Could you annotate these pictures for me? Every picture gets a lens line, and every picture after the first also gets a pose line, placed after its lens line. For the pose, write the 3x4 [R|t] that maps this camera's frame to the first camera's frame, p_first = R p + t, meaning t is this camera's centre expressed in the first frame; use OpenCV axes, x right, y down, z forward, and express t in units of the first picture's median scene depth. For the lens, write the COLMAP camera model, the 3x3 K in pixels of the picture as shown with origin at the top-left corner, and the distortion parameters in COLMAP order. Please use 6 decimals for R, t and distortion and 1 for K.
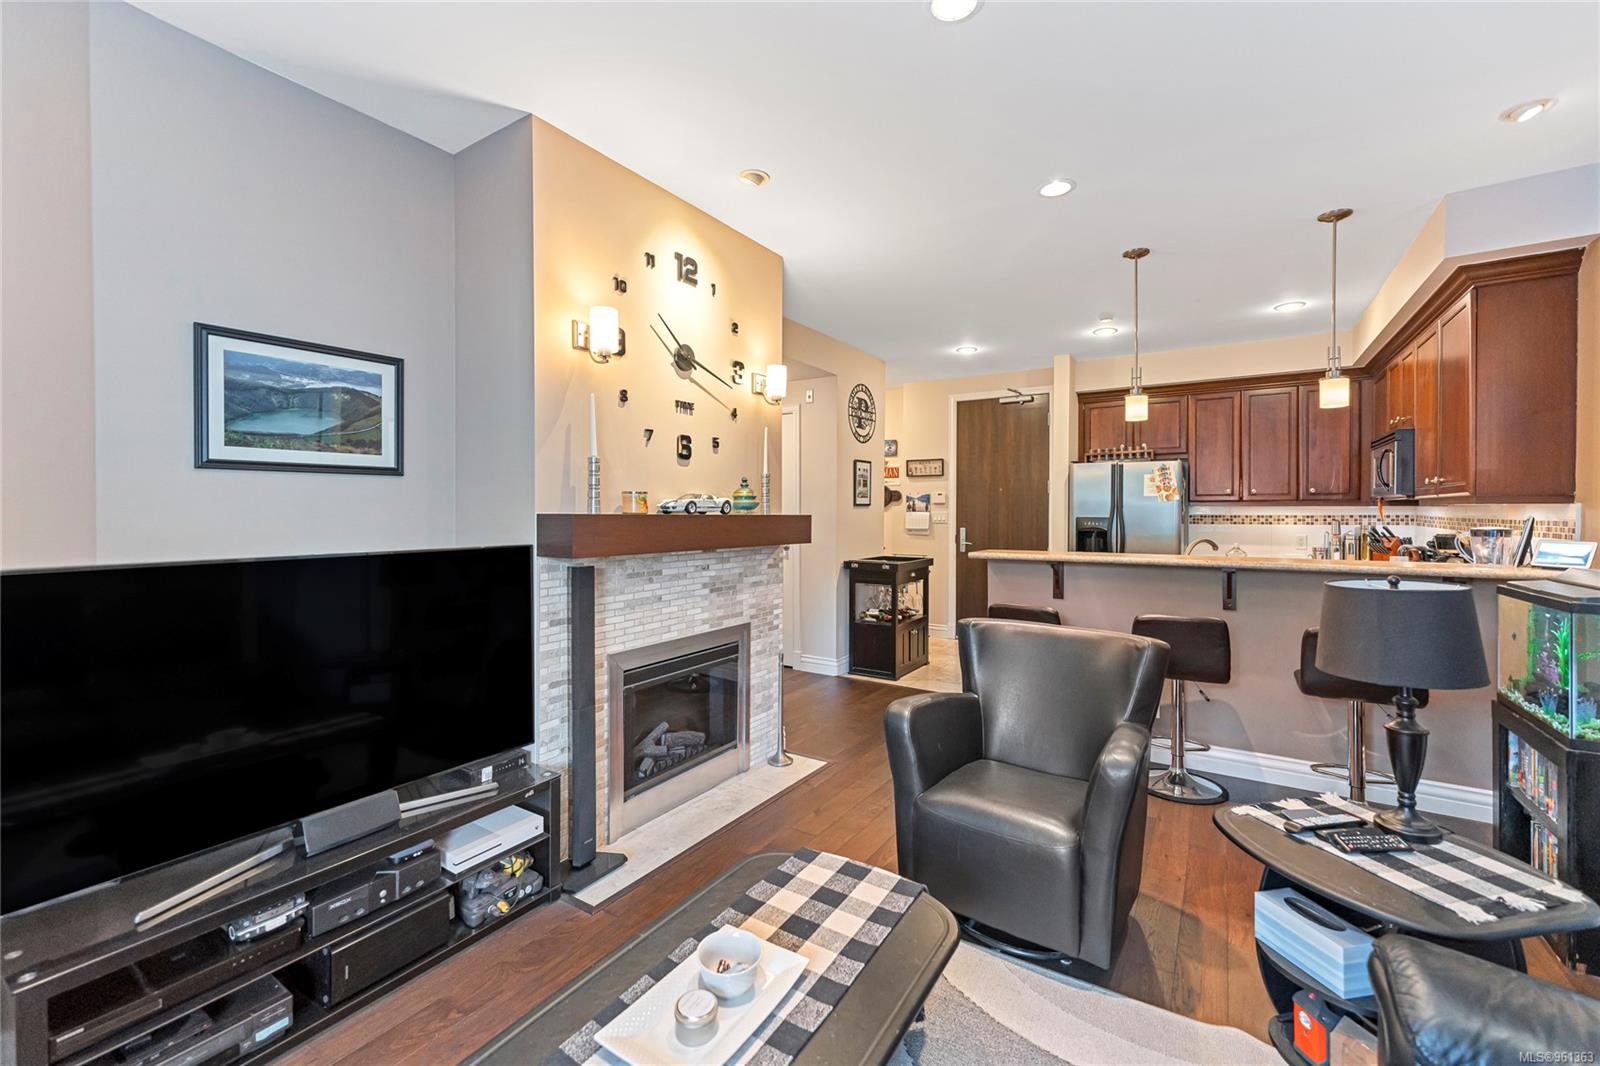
lens RADIAL K [[657.7, 0, 799.6], [0, 657.7, 513.8], [0, 0, 1]] dist [0.000779, 0.000106]
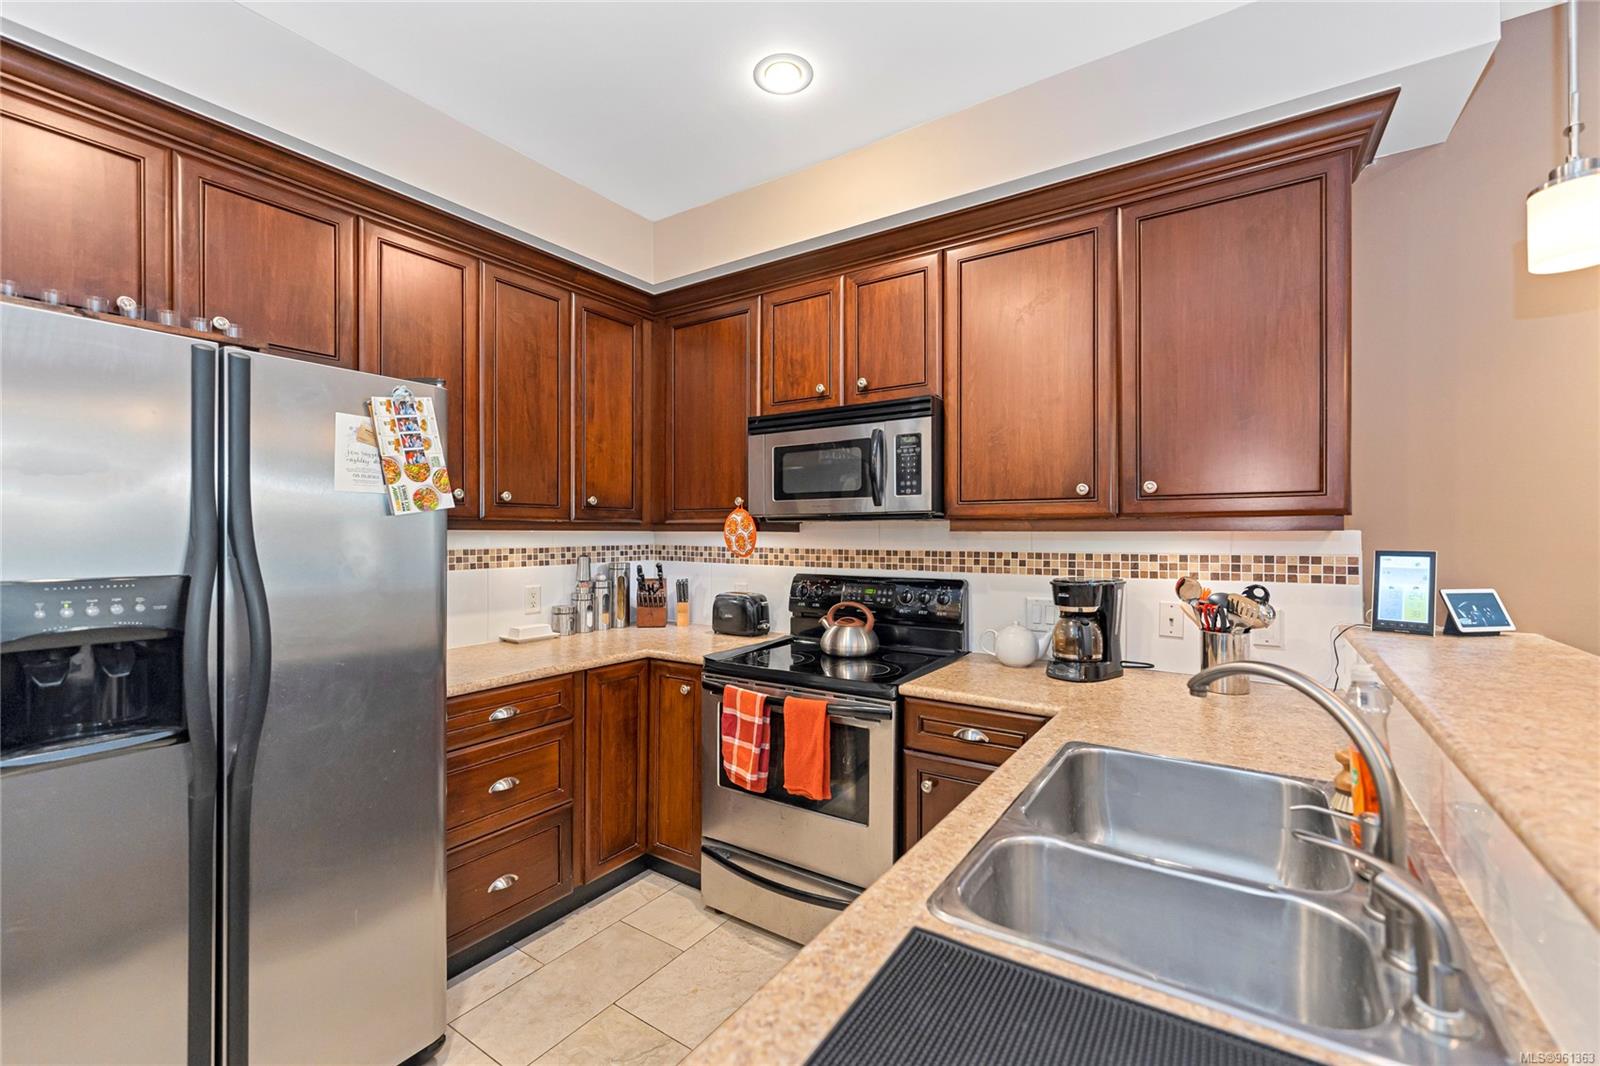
lens RADIAL K [[648.0, 0, 800.0], [0, 648.0, 533.0], [0, 0, 1]] dist [0.000492, 0.000216]
pose [[0.006030, 0.000760, 0.999982, 0.170131], [0.010749, 0.999942, -0.000825, -0.004737], [-0.999924, 0.010754, 0.006021, 0.537268]]
